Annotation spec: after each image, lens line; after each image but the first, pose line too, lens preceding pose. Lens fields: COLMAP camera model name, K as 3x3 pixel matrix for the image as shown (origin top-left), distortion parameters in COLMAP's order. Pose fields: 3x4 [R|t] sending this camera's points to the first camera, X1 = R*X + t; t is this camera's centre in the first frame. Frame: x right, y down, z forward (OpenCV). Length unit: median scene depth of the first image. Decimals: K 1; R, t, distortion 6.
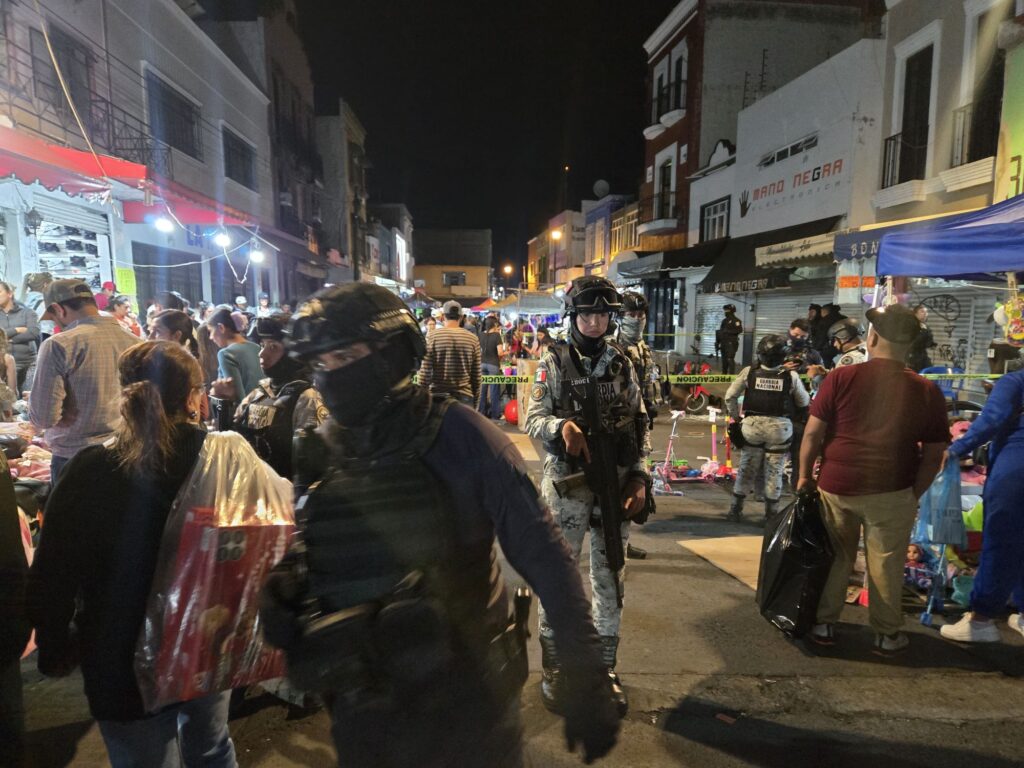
lens RADIAL K [[731.4, 0, 495.6], [0, 731.4, 386.1], [0, 0, 1]] dist [0.067409, -0.059188]
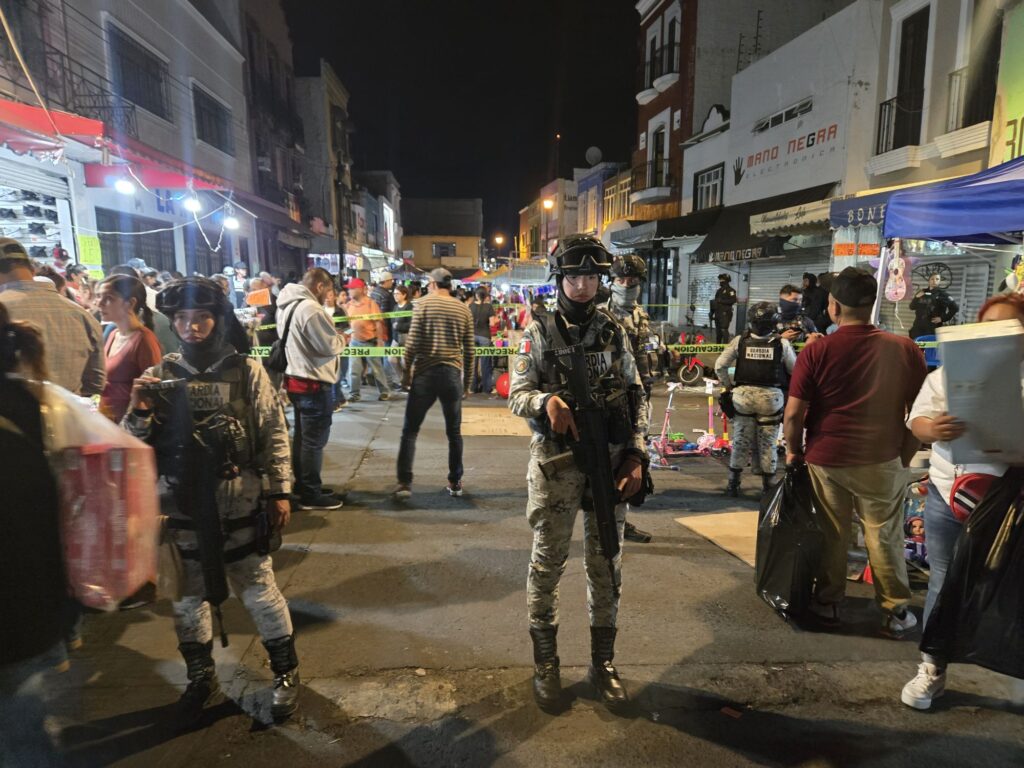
lens RADIAL K [[735.9, 0, 524.5], [0, 735.9, 391.4], [0, 0, 1]] dist [0.057717, -0.050273]
pose [[0.998762, -0.010360, 0.048649, 0.001922], [0.008225, 0.999003, 0.043886, 0.000514], [-0.049055, -0.043431, 0.997851, 0.019596]]
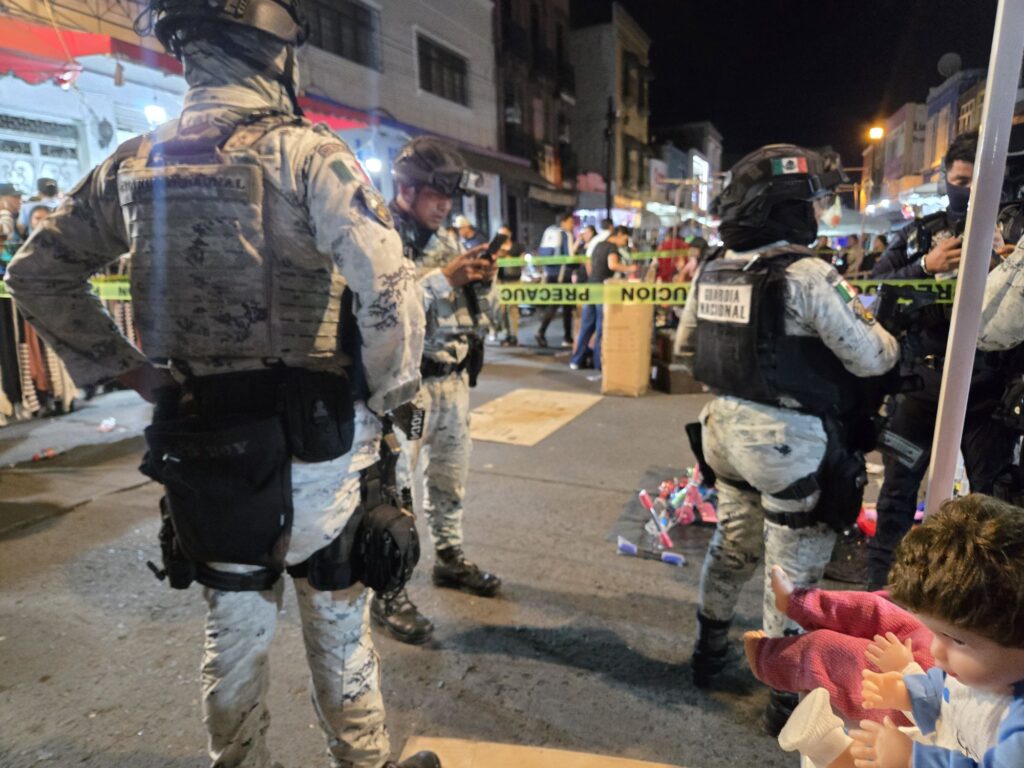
lens RADIAL K [[718.4, 0, 512.0], [0, 718.4, 384.0], [0, 0, 1]] dist [0.056165, -0.053117]
pose [[0.903917, 0.050547, -0.424711, 0.153459], [-0.016969, 0.996449, 0.082476, 0.003230], [0.427372, -0.067344, 0.901564, 0.249159]]
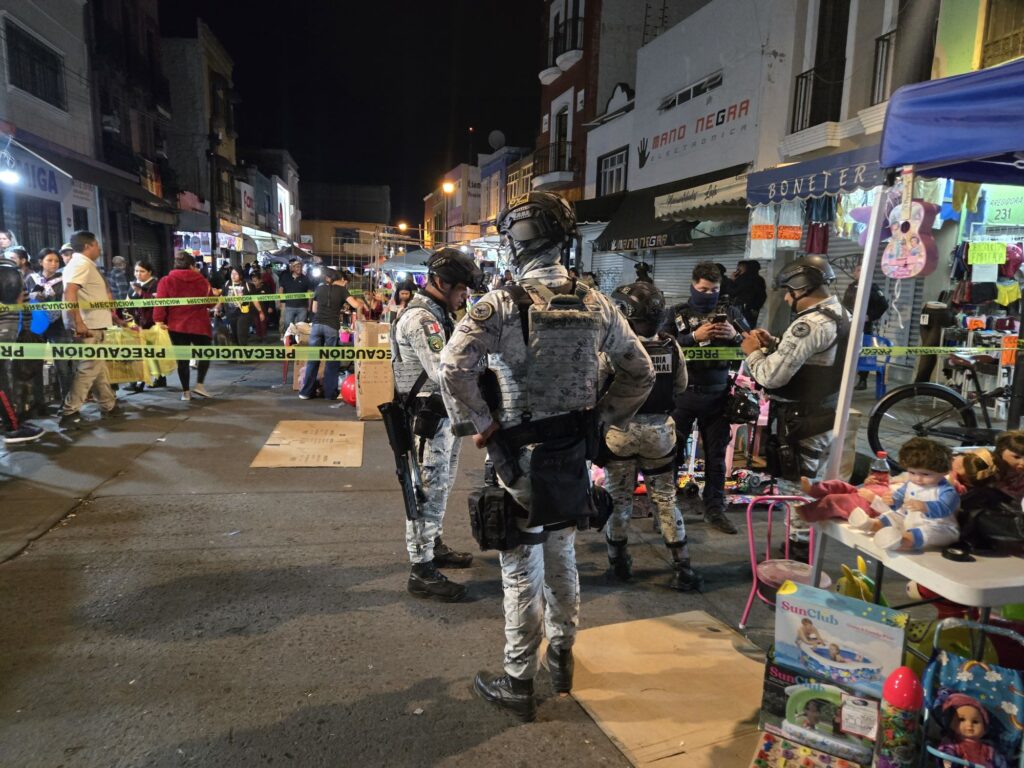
lens RADIAL K [[718.4, 0, 512.0], [0, 718.4, 384.0], [0, 0, 1]] dist [0.056165, -0.053117]
pose [[0.988742, -0.001745, 0.149622, 0.052514], [-0.005413, 0.998860, 0.047422, -0.004897], [-0.149534, -0.047698, 0.987605, 0.158990]]
